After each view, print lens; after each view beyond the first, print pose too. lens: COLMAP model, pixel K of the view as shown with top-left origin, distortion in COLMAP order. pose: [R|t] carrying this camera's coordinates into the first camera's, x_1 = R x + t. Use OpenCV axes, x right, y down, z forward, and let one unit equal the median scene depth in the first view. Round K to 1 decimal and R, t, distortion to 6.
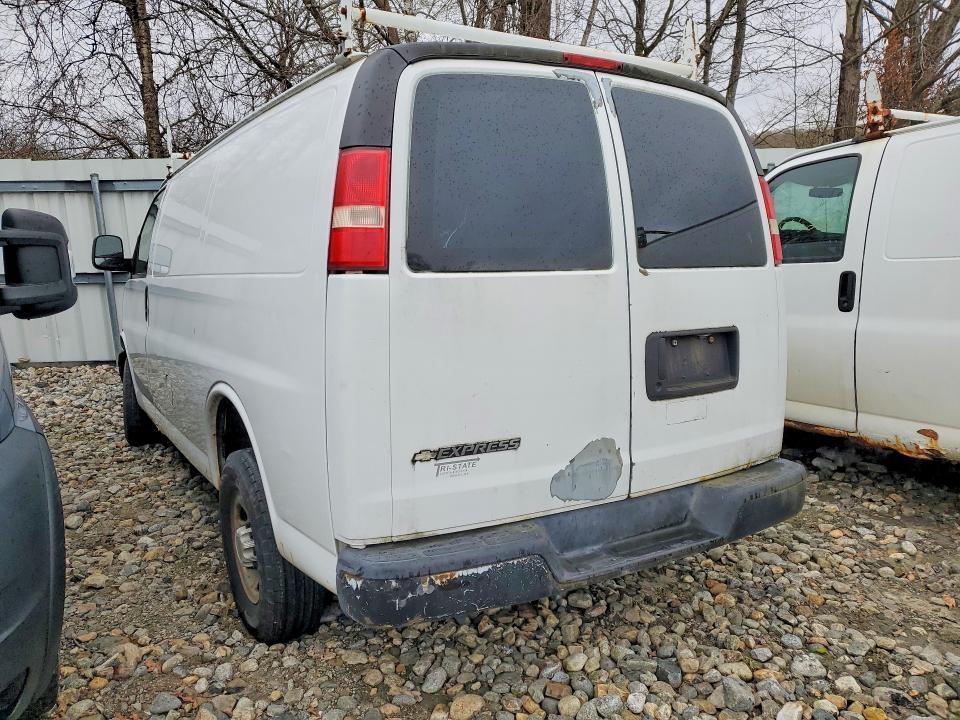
lens RADIAL K [[750.0, 0, 475.3], [0, 750.0, 357.1], [0, 0, 1]] dist [0.050258, -0.024239]
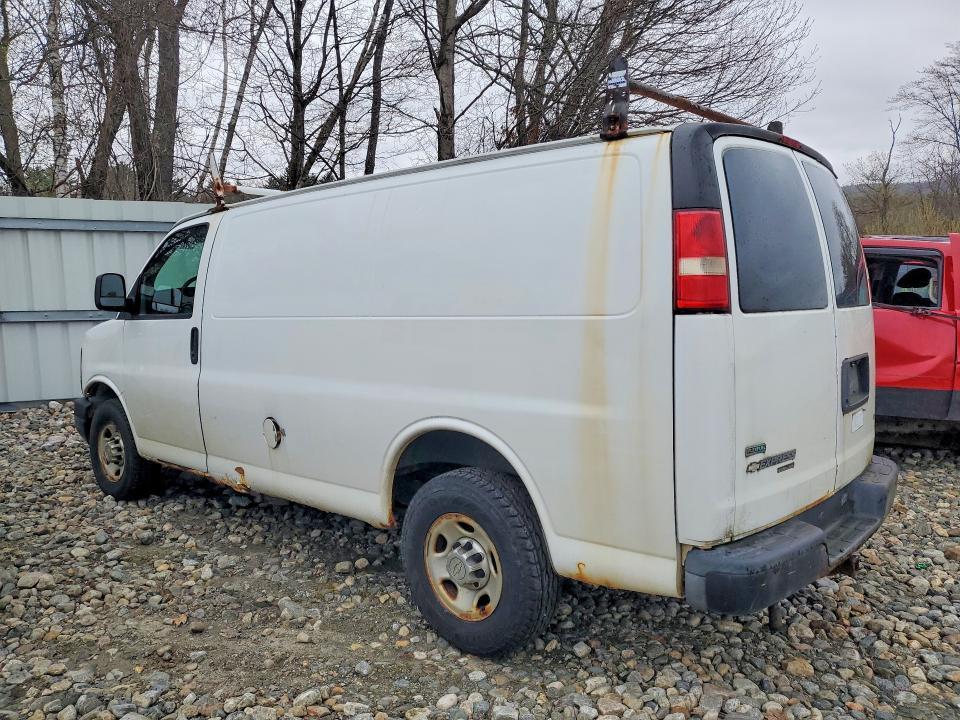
lens RADIAL K [[750.0, 0, 471.4], [0, 750.0, 360.2], [0, 0, 1]] dist [0.050258, -0.024239]
pose [[0.952112, -0.018433, 0.305194, 0.895110], [0.033486, 0.998463, -0.044161, -0.004116], [-0.303911, 0.052266, 0.951266, -0.284869]]
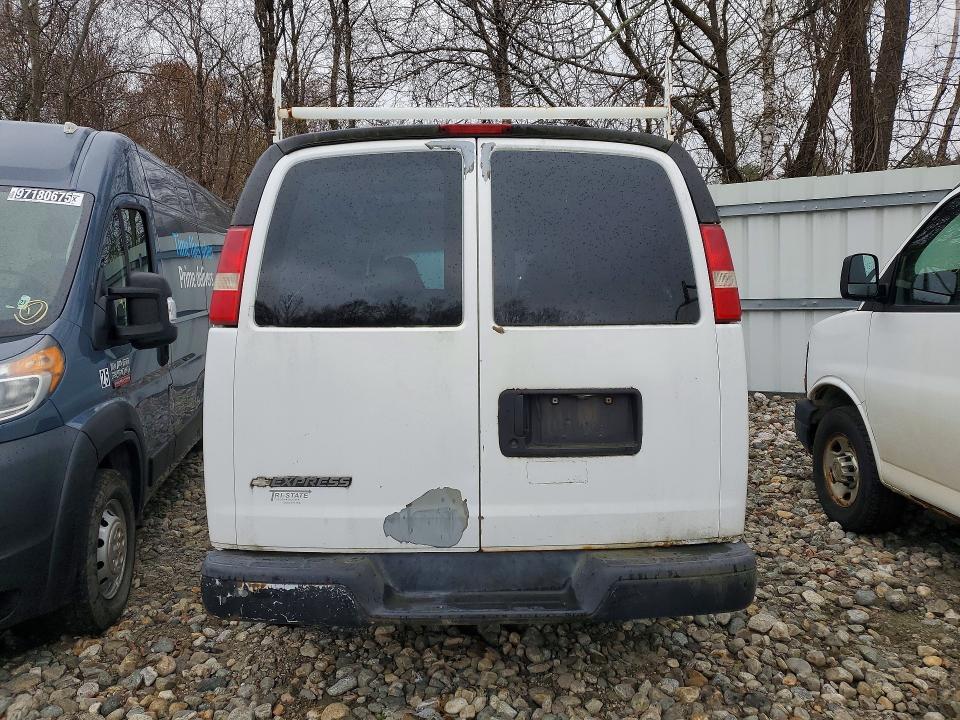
lens RADIAL K [[750.0, 0, 476.9], [0, 750.0, 358.4], [0, 0, 1]] dist [0.050258, -0.024239]
pose [[0.864258, 0.045530, -0.500984, 0.709918], [-0.061785, 0.997963, -0.015890, -0.056626], [0.499240, 0.044686, 0.865310, 0.112368]]
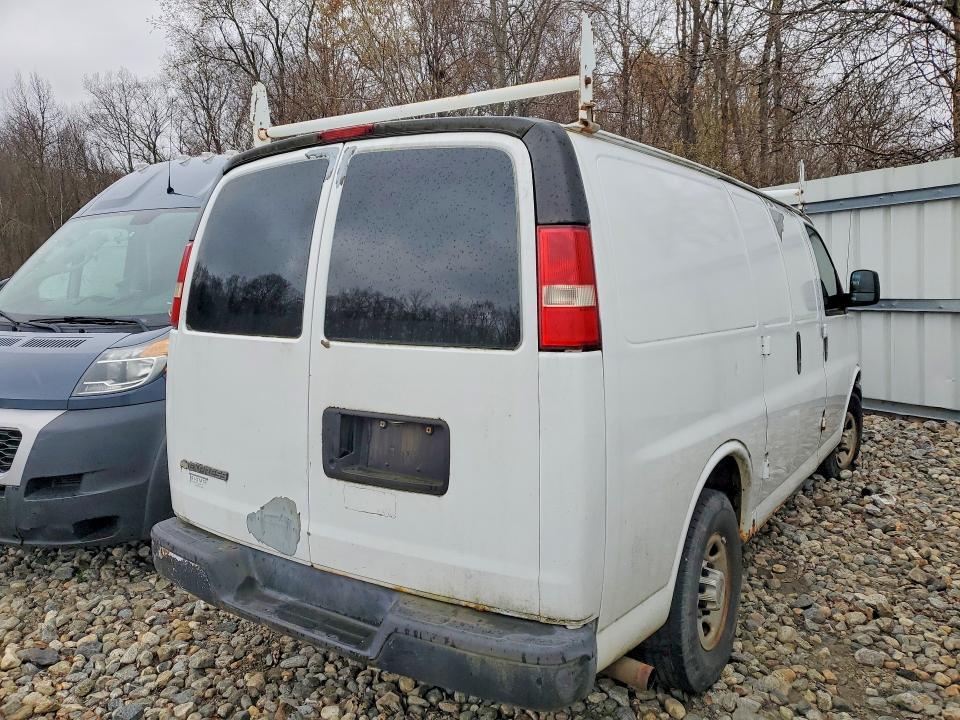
lens RADIAL K [[750.0, 0, 475.1], [0, 750.0, 363.3], [0, 0, 1]] dist [0.050258, -0.024239]
pose [[0.416816, 0.112514, -0.902000, 1.194498], [-0.110877, 0.991193, 0.072403, -0.181436], [0.902203, 0.069832, 0.425621, 0.765217]]
